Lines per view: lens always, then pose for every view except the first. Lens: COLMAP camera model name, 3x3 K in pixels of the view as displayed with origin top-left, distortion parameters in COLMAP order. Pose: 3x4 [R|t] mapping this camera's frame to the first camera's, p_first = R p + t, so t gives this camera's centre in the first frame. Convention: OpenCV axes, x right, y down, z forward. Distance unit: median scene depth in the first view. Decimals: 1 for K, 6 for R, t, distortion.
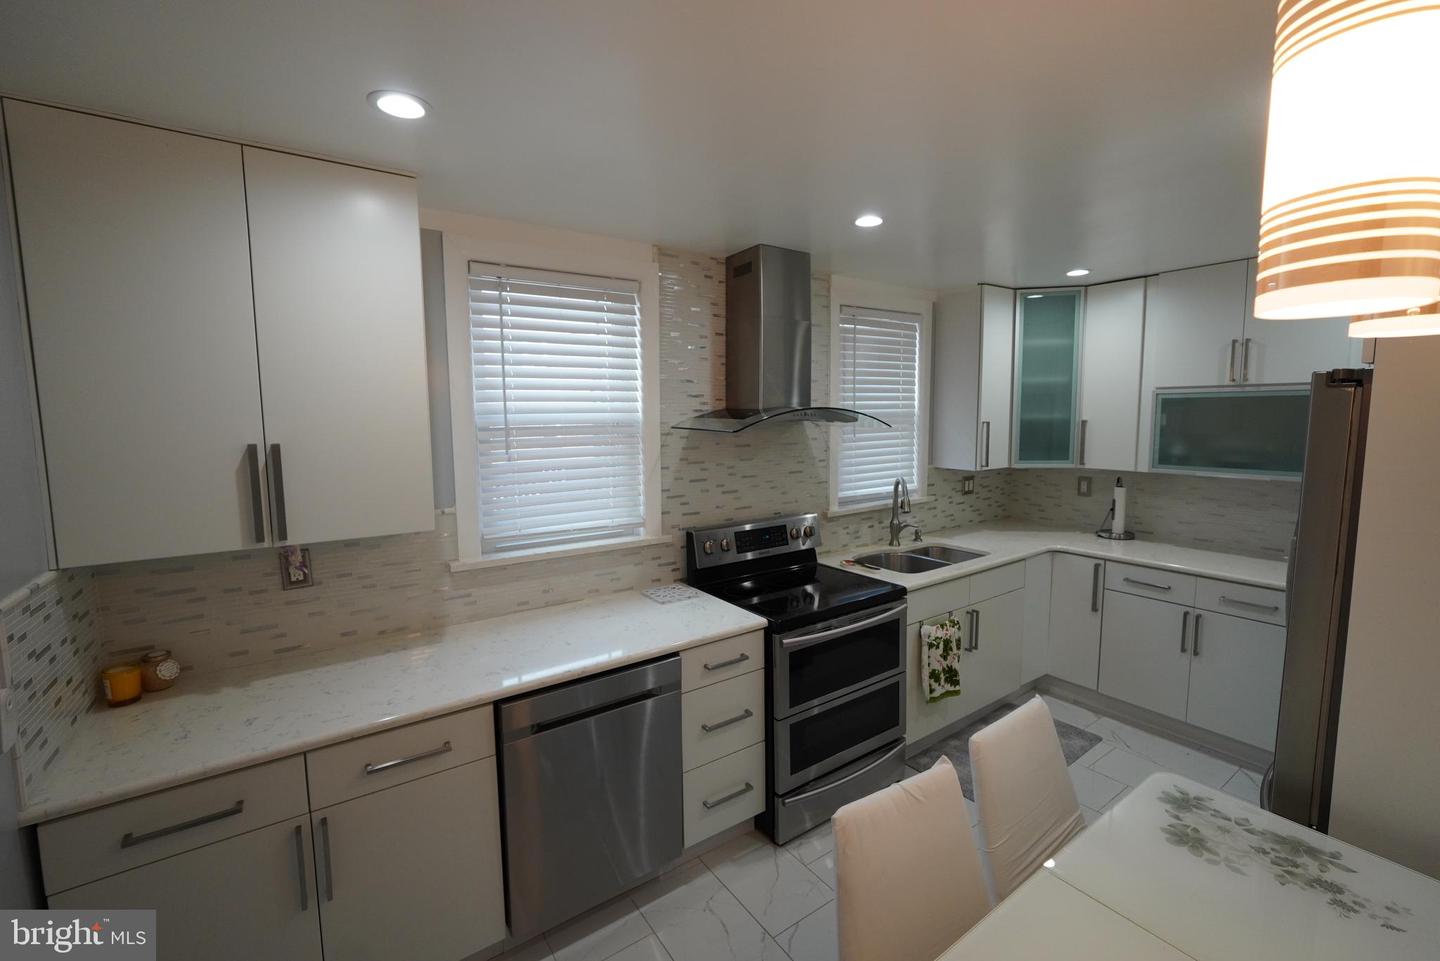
lens RADIAL K [[610.6, 0, 723.7], [0, 610.6, 473.9], [0, 0, 1]] dist [-0.022165, 0.007284]
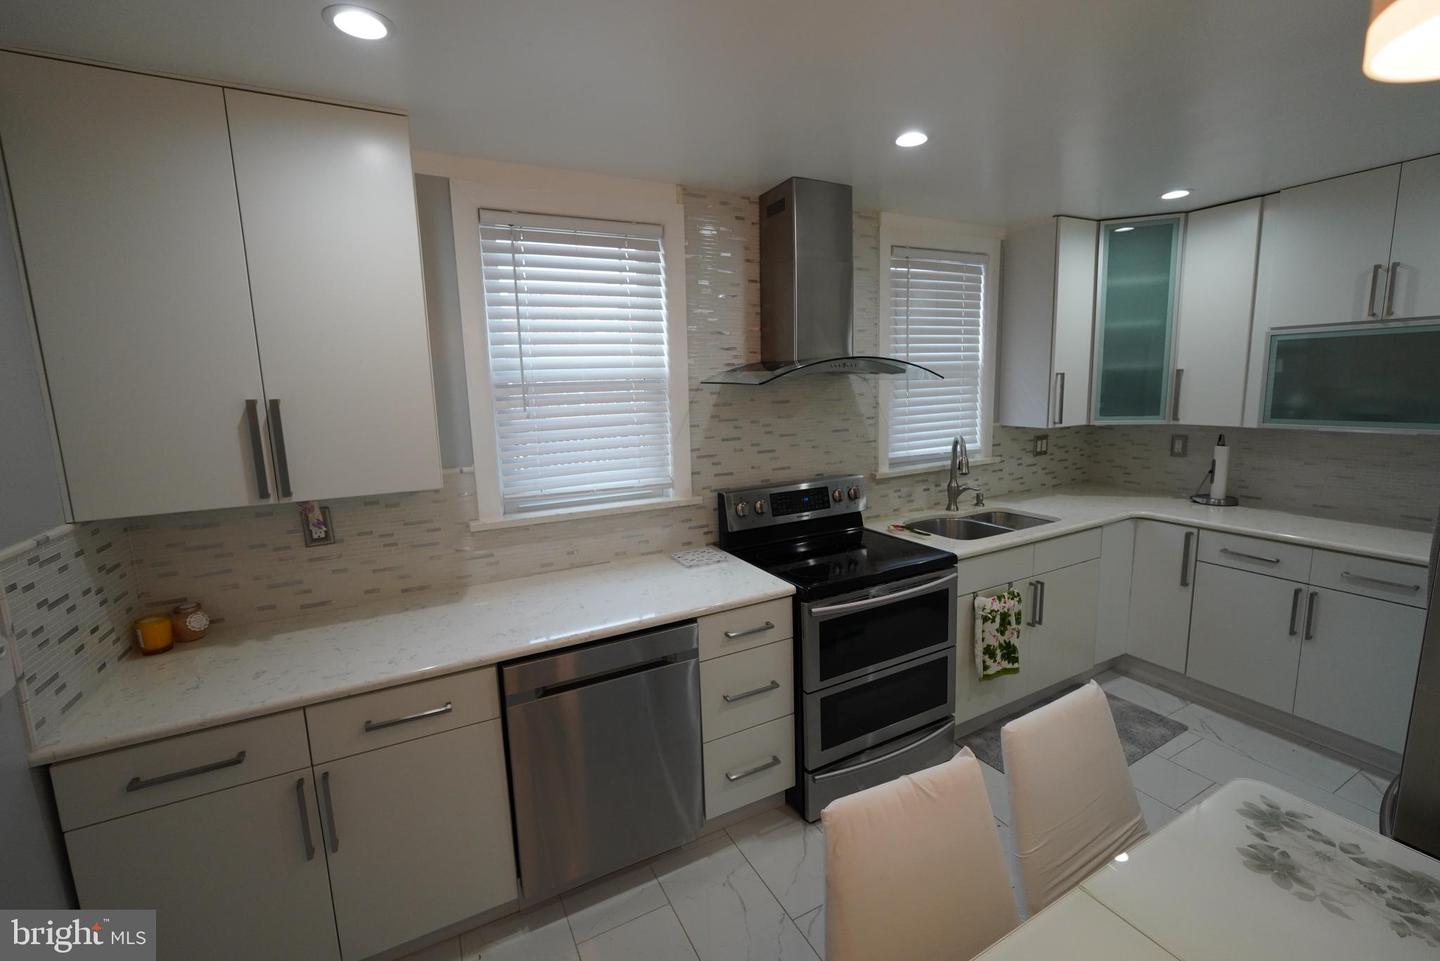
lens RADIAL K [[609.1, 0, 723.0], [0, 609.1, 474.4], [0, 0, 1]] dist [-0.020321, 0.006231]
pose [[0.992244, -0.000109, -0.124309, 0.069004], [0.006847, 0.998530, 0.053775, 0.015701], [0.124120, -0.054209, 0.990785, 0.068361]]
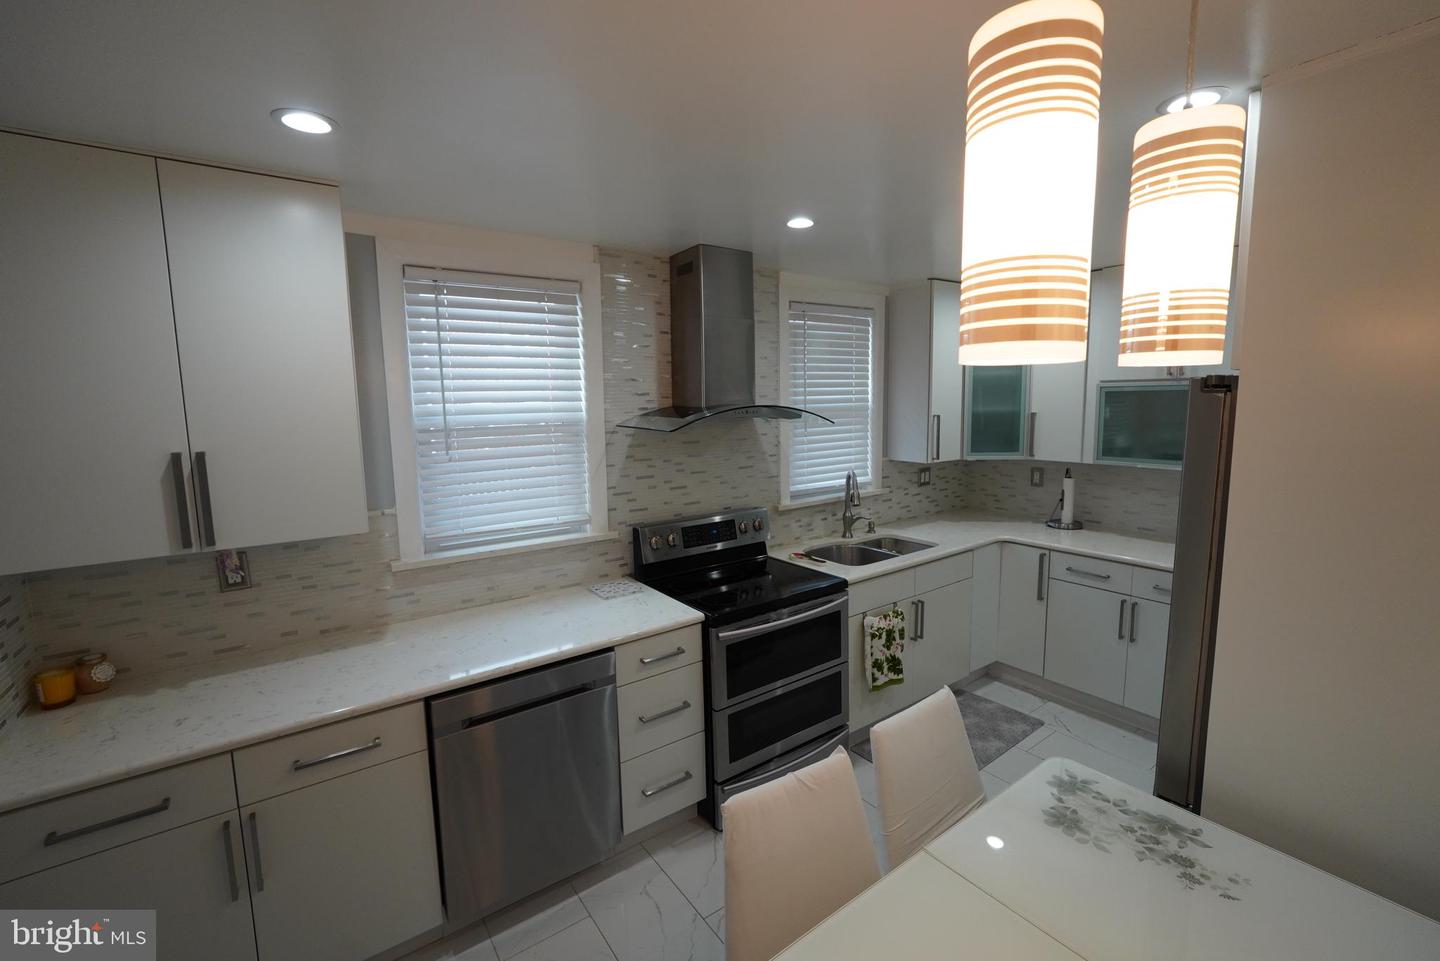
lens RADIAL K [[613.4, 0, 724.4], [0, 613.4, 474.0], [0, 0, 1]] dist [-0.020702, 0.006764]
pose [[0.999835, -0.009100, 0.015741, 0.081851], [0.008765, 0.999736, 0.021226, -0.016752], [-0.015930, -0.021085, 0.999651, -0.025556]]
